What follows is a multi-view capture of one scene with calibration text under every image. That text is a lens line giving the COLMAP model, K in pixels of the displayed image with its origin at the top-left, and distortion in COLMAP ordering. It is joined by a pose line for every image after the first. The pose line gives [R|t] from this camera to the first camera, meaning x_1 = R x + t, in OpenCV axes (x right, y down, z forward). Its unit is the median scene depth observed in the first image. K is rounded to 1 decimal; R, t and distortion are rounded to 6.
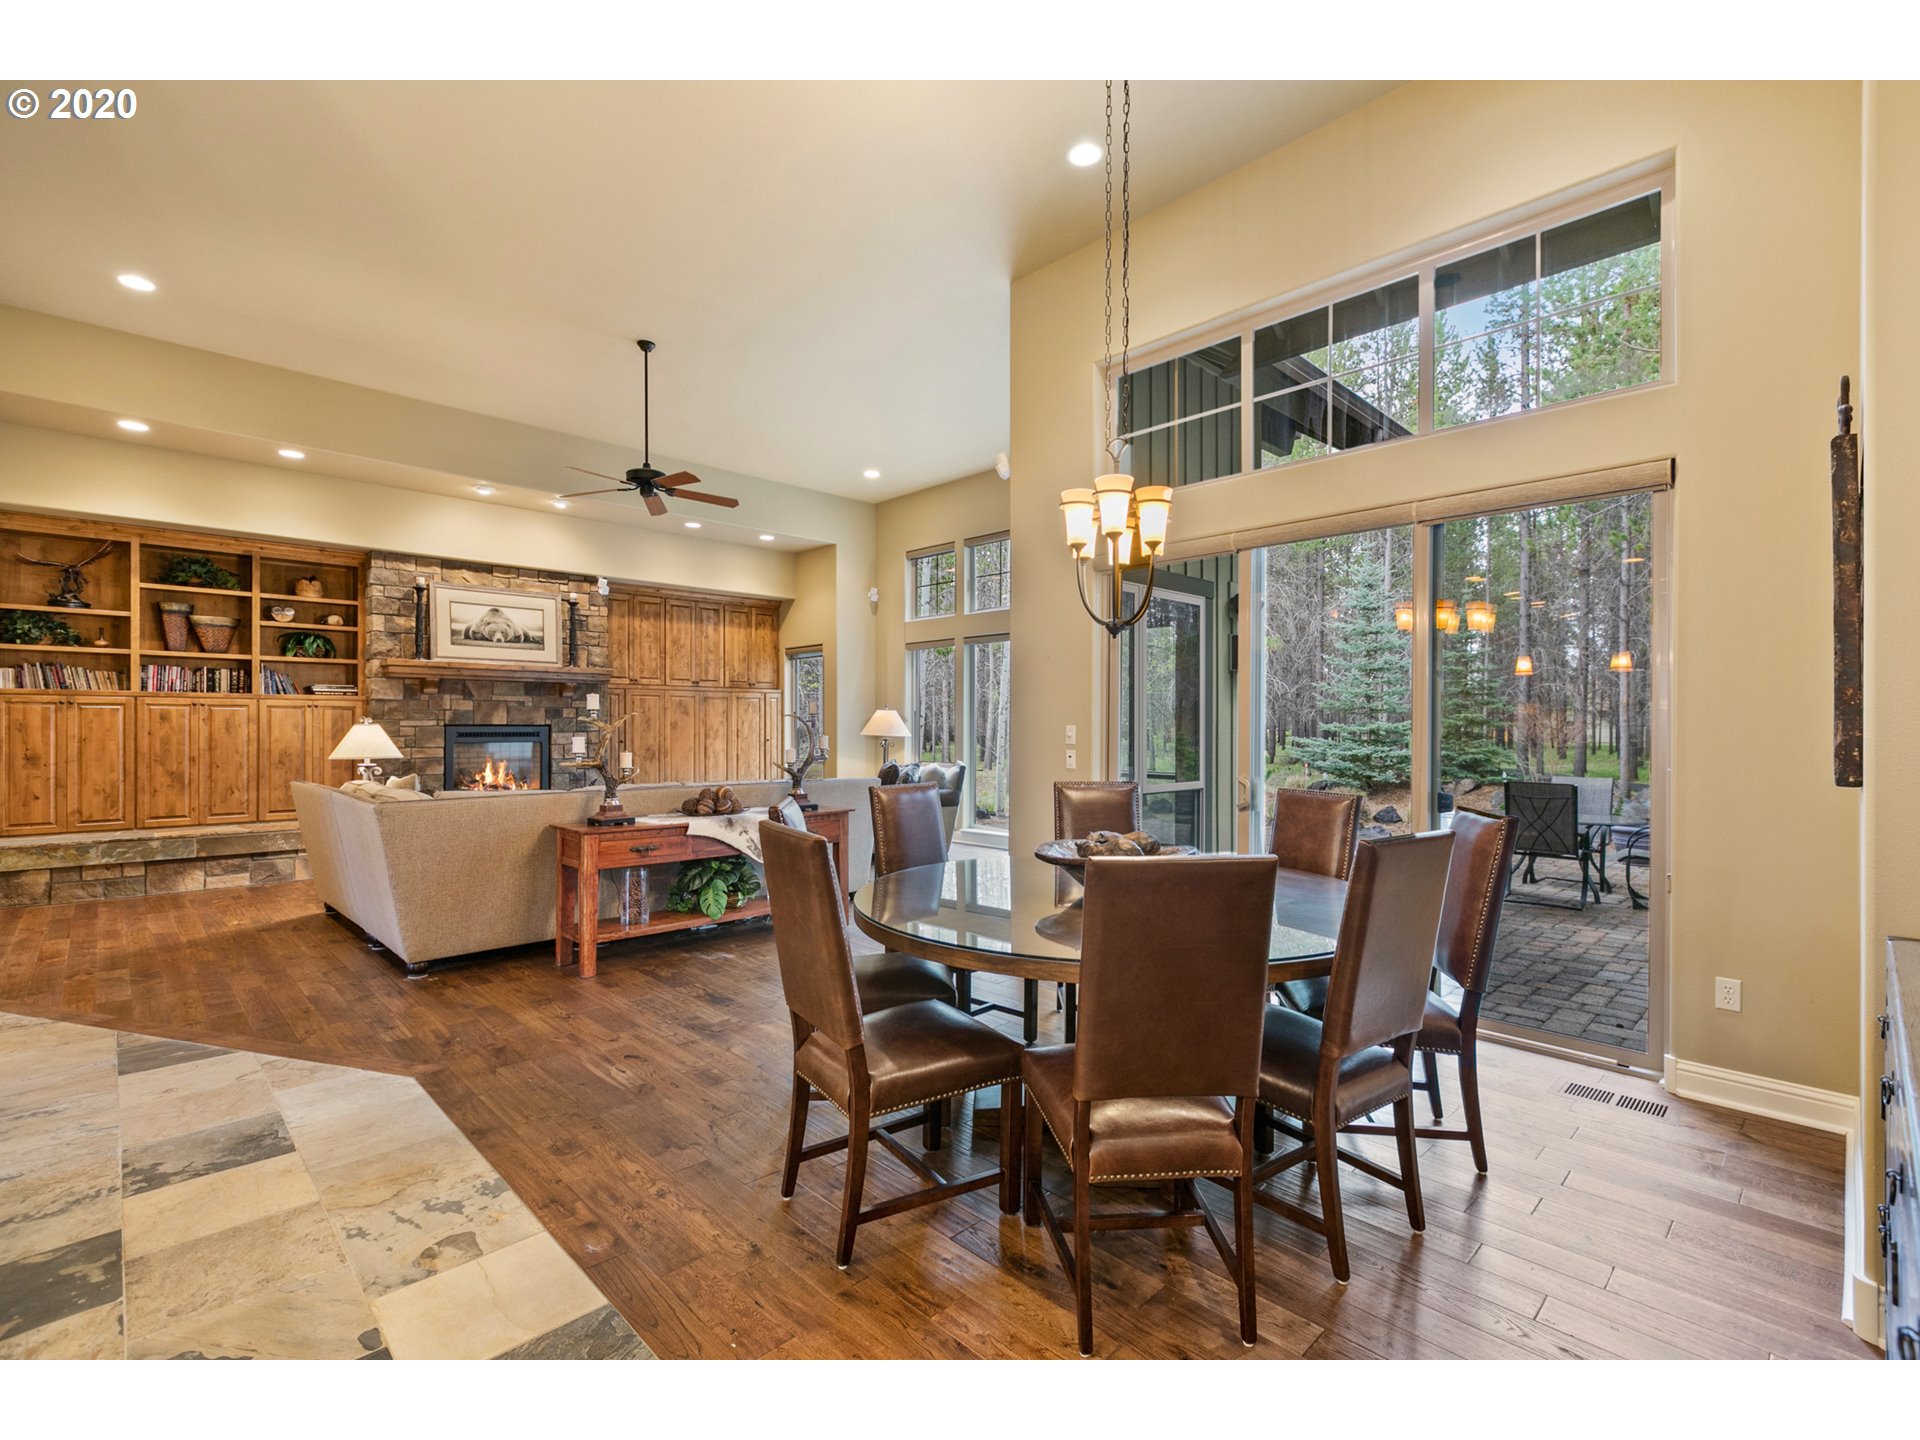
lens RADIAL K [[880.6, 0, 947.6], [0, 880.6, 722.4], [0, 0, 1]] dist [-0.005549, -0.000260]
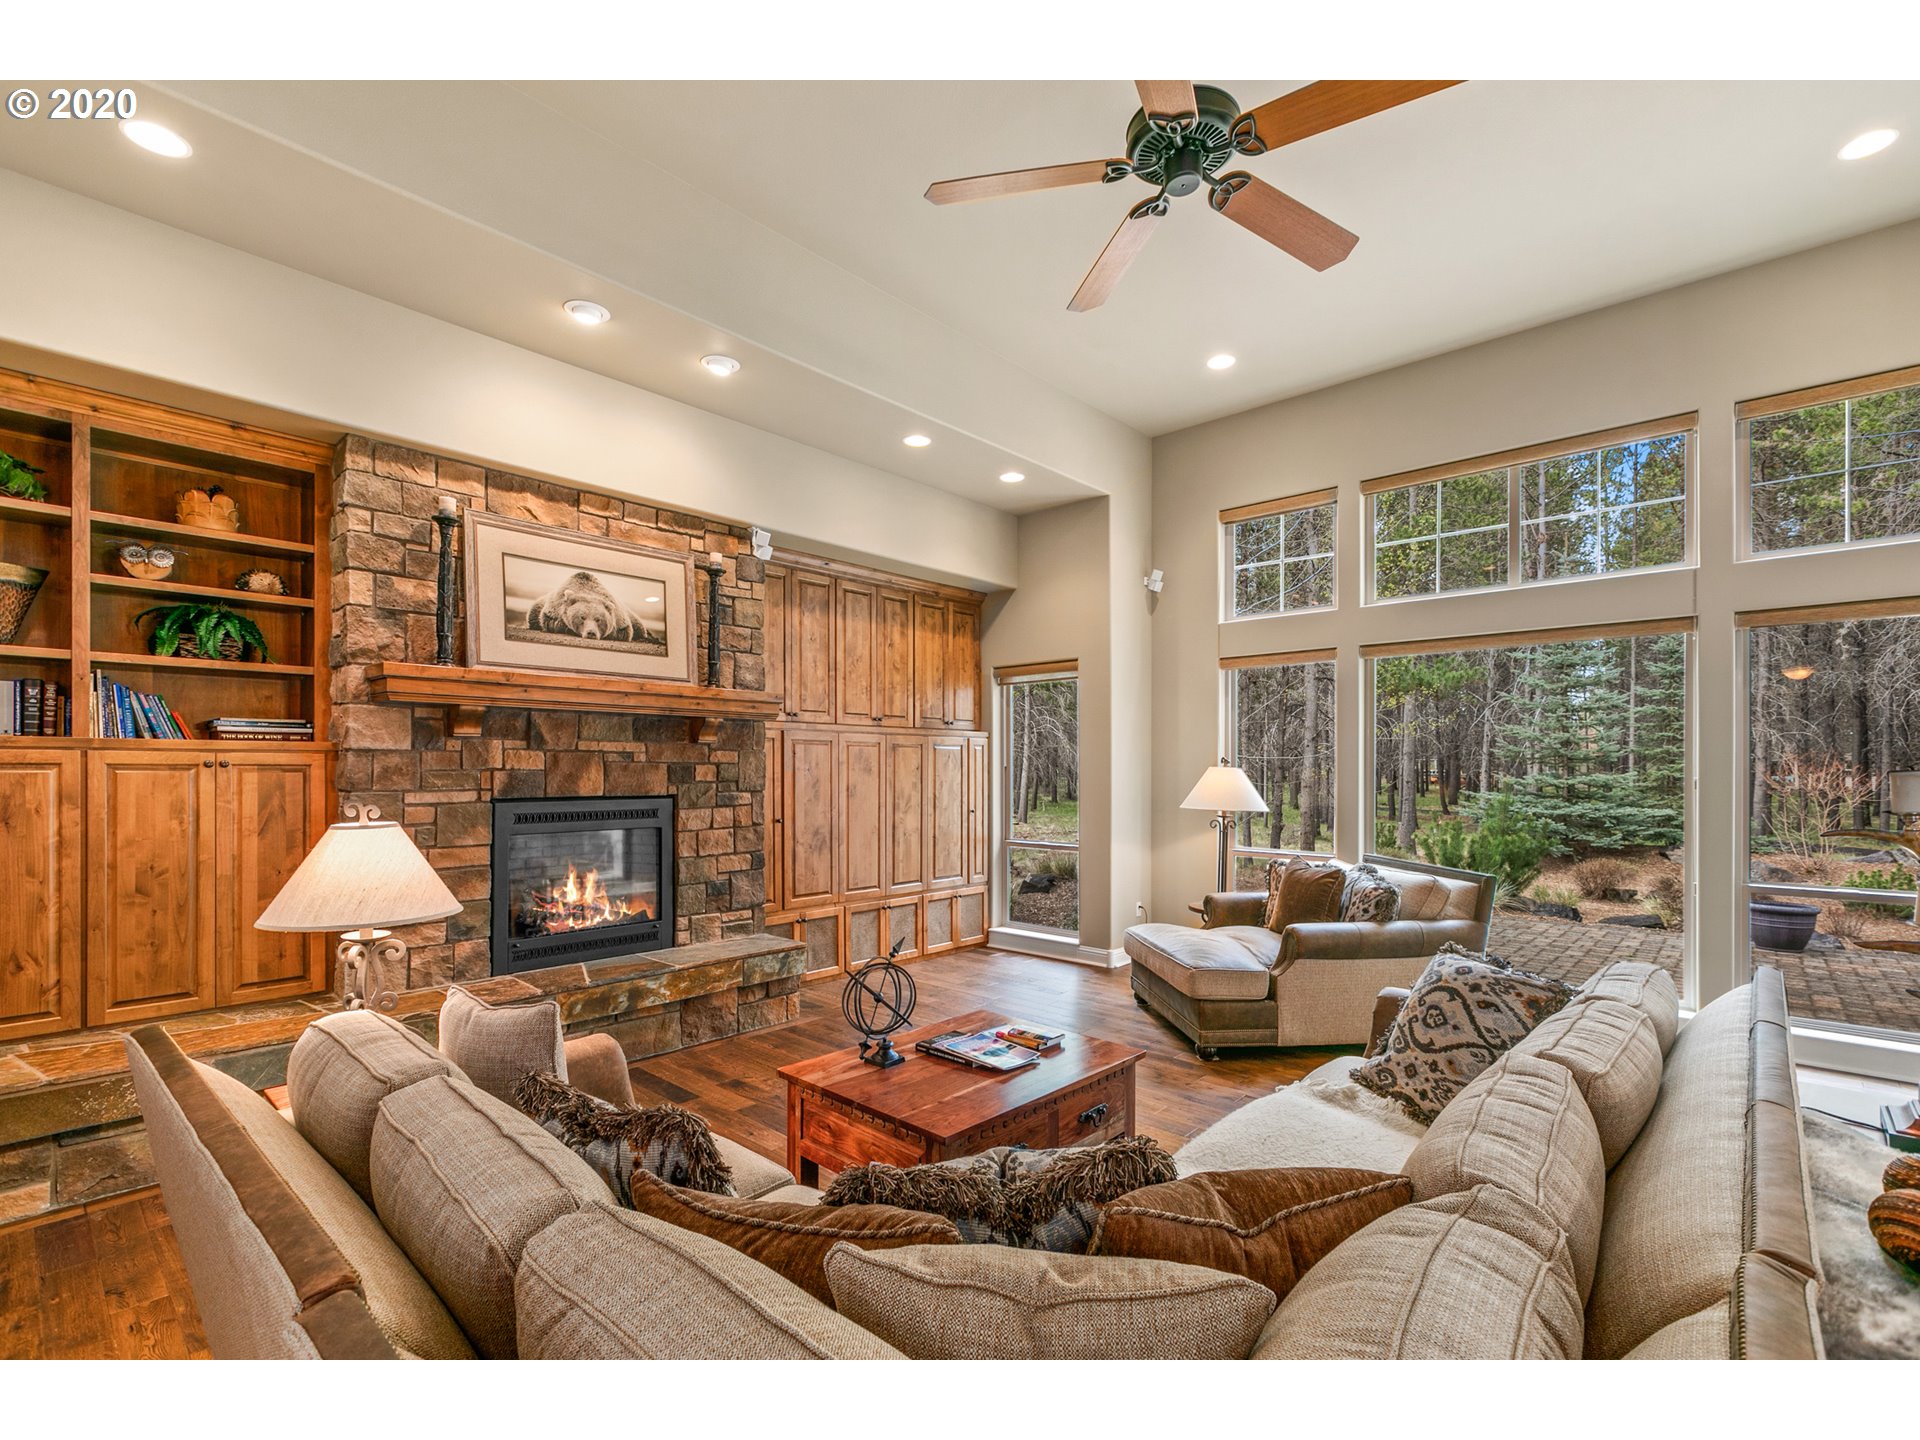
lens RADIAL K [[880.6, 0, 937.9], [0, 880.6, 769.2], [0, 0, 1]] dist [-0.005549, -0.000260]
pose [[0.998716, 0.001824, 0.050629, -0.342442], [-0.002075, 0.999986, 0.004914, -0.017597], [-0.050619, -0.005013, 0.998705, 0.485015]]
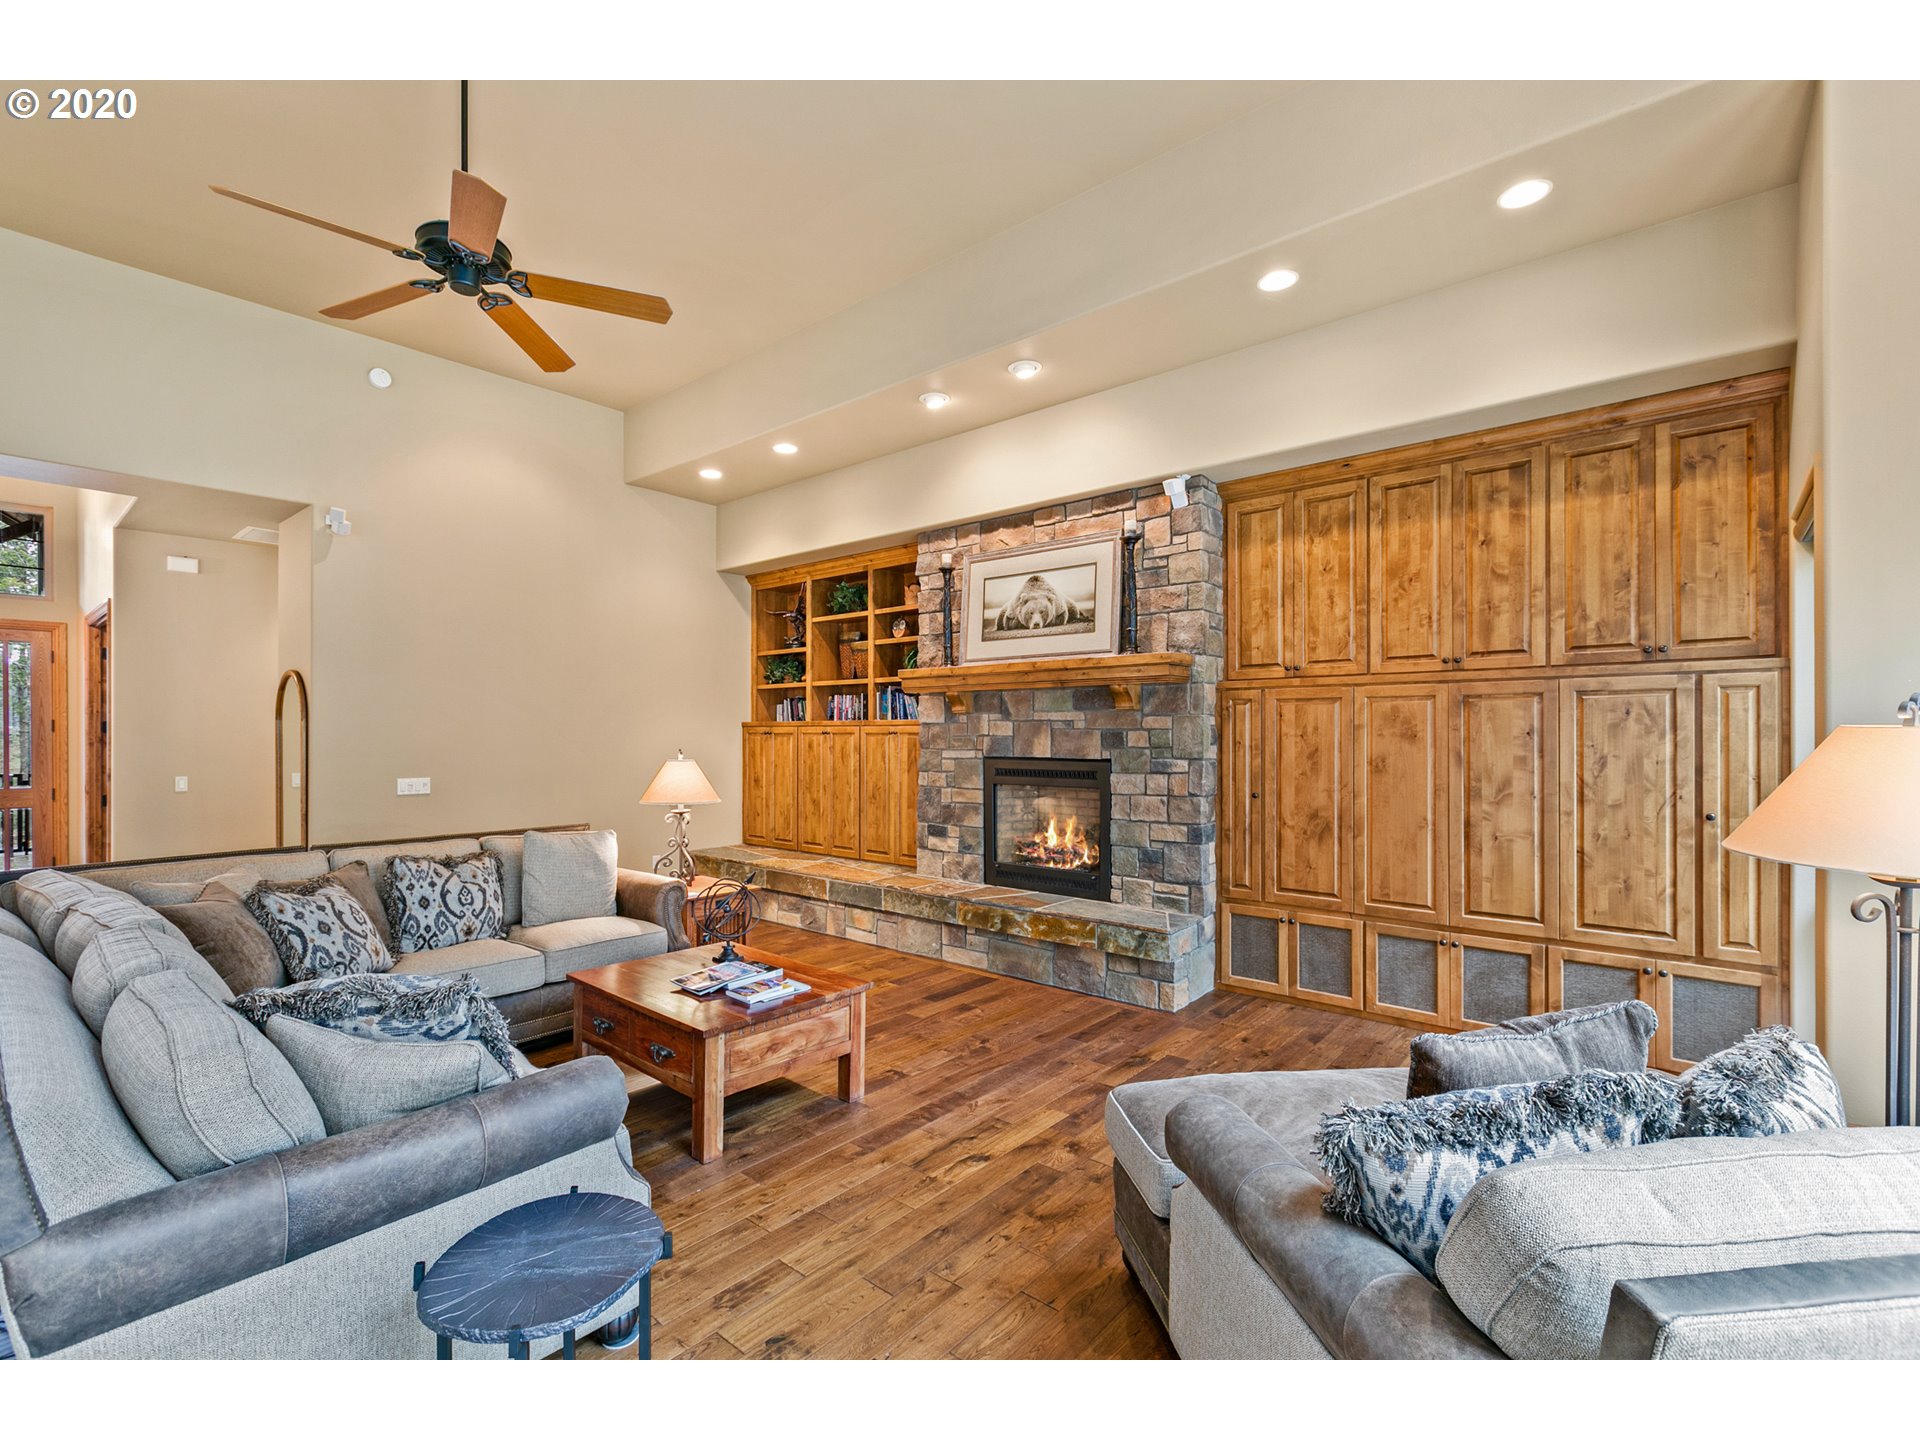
lens RADIAL K [[880.6, 0, 963.6], [0, 880.6, 735.6], [0, 0, 1]] dist [-0.005549, -0.000260]
pose [[0.080809, 0.000469, -0.996729, 0.124150], [0.004374, 0.999990, 0.000825, -0.014995], [0.996720, -0.004427, 0.080806, 0.923765]]
